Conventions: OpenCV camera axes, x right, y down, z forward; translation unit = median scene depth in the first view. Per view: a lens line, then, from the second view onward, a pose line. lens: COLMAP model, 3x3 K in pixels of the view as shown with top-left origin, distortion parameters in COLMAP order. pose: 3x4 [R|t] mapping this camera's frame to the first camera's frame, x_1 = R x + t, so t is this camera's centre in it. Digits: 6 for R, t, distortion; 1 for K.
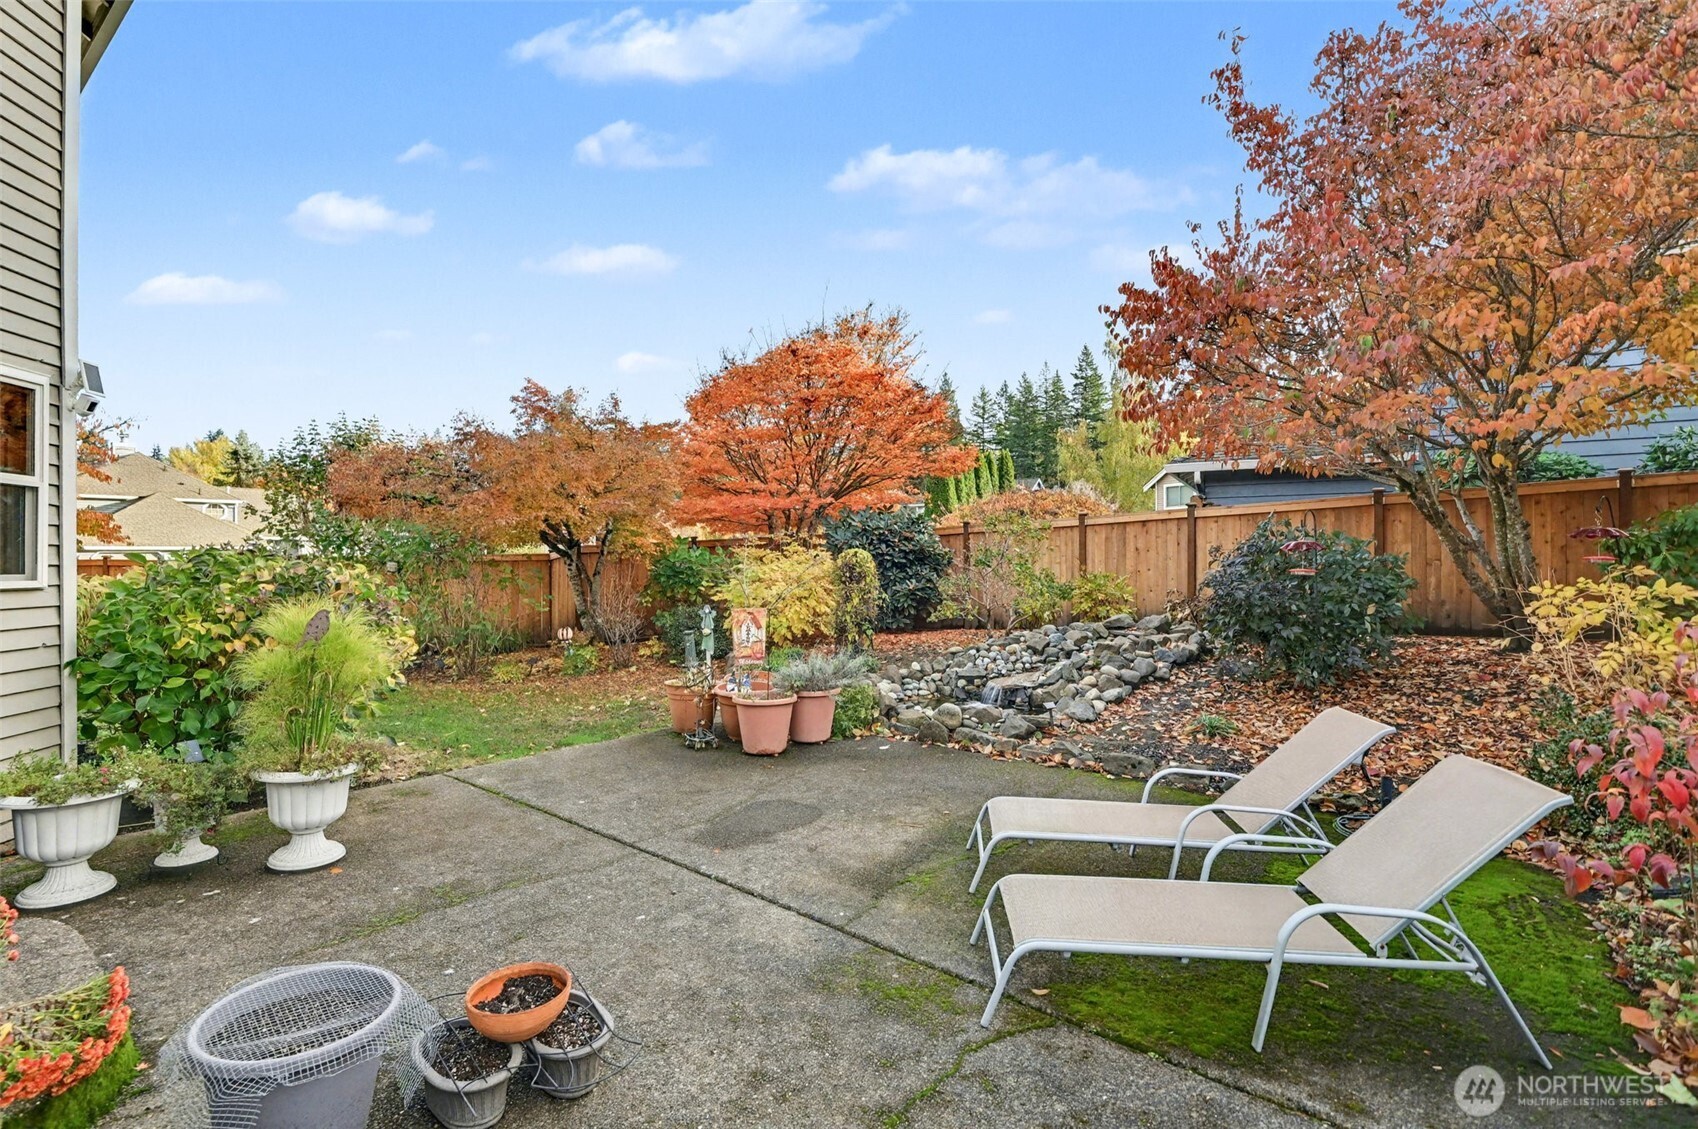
lens RADIAL K [[778.6, 0, 845.2], [0, 778.6, 557.4], [0, 0, 1]] dist [-0.002722, -0.007516]
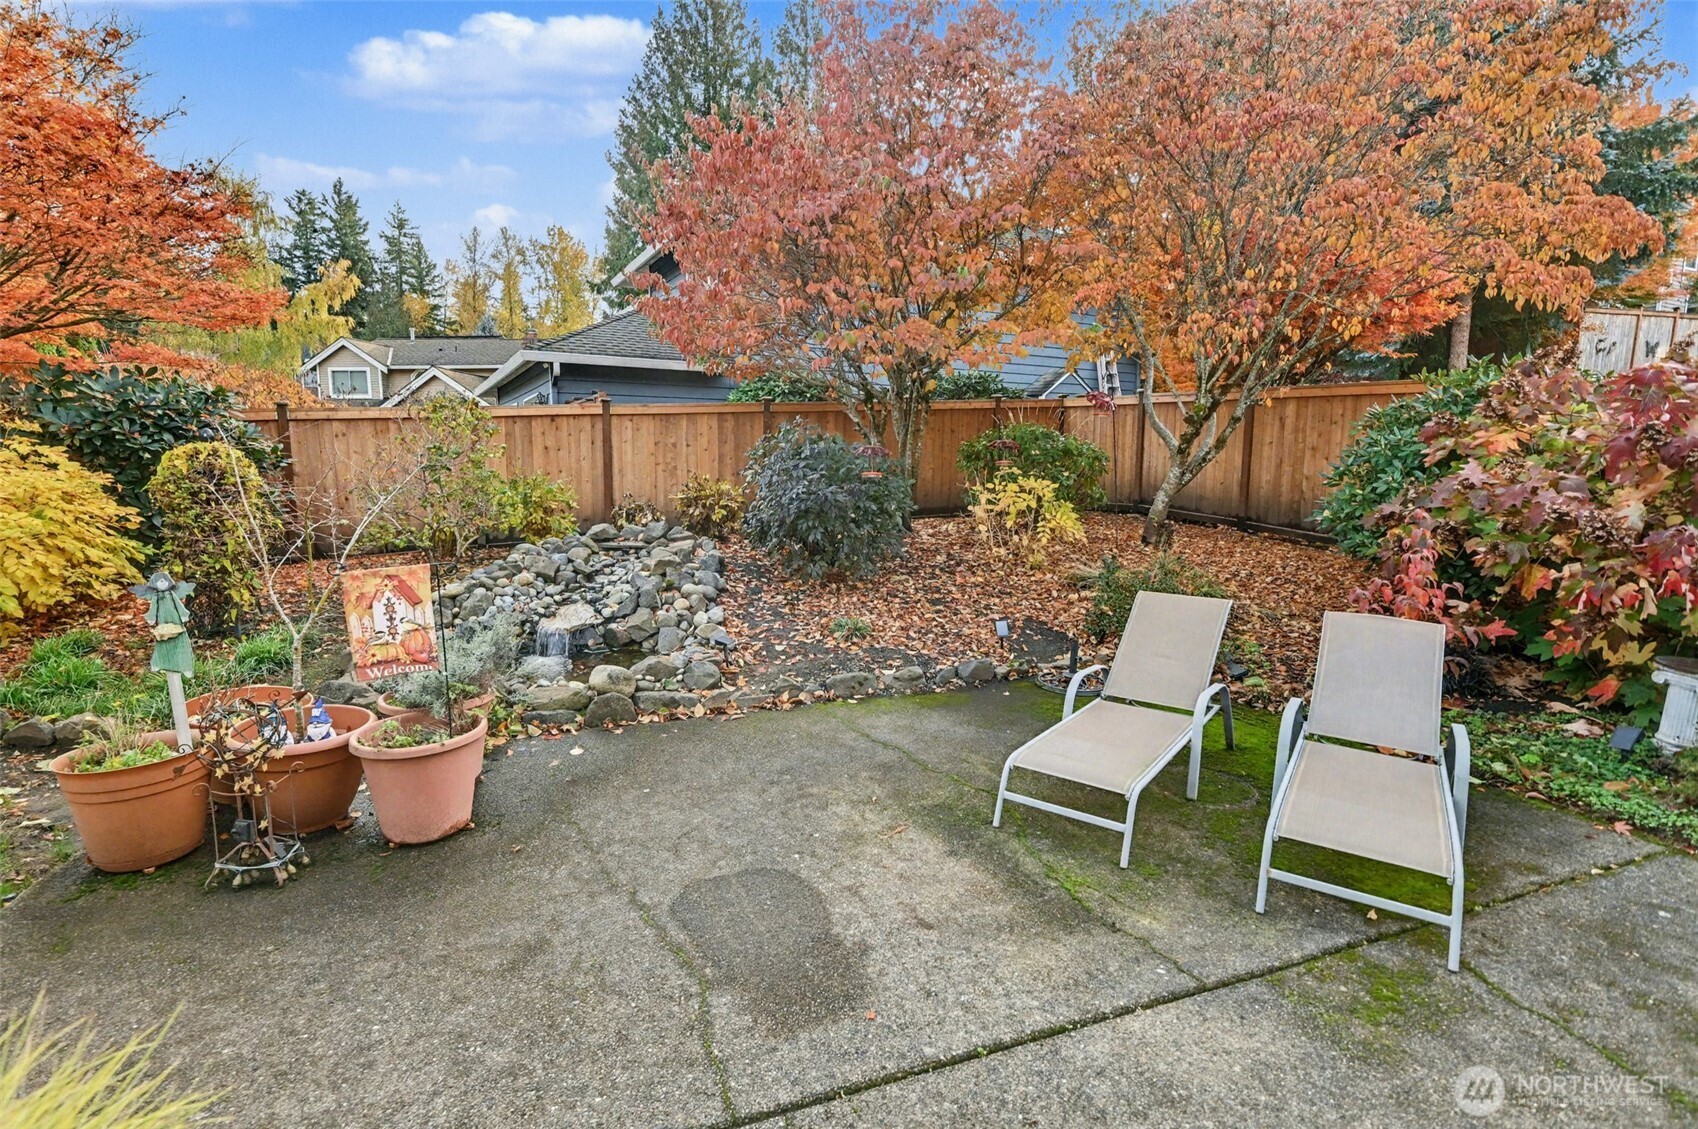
lens RADIAL K [[778.6, 0, 845.2], [0, 778.6, 557.4], [0, 0, 1]] dist [-0.002722, -0.007516]
pose [[0.508254, -0.107014, 0.854532, -0.397339], [-0.007809, 0.991636, 0.128828, -0.006883], [-0.861172, -0.072150, 0.503168, 0.501499]]
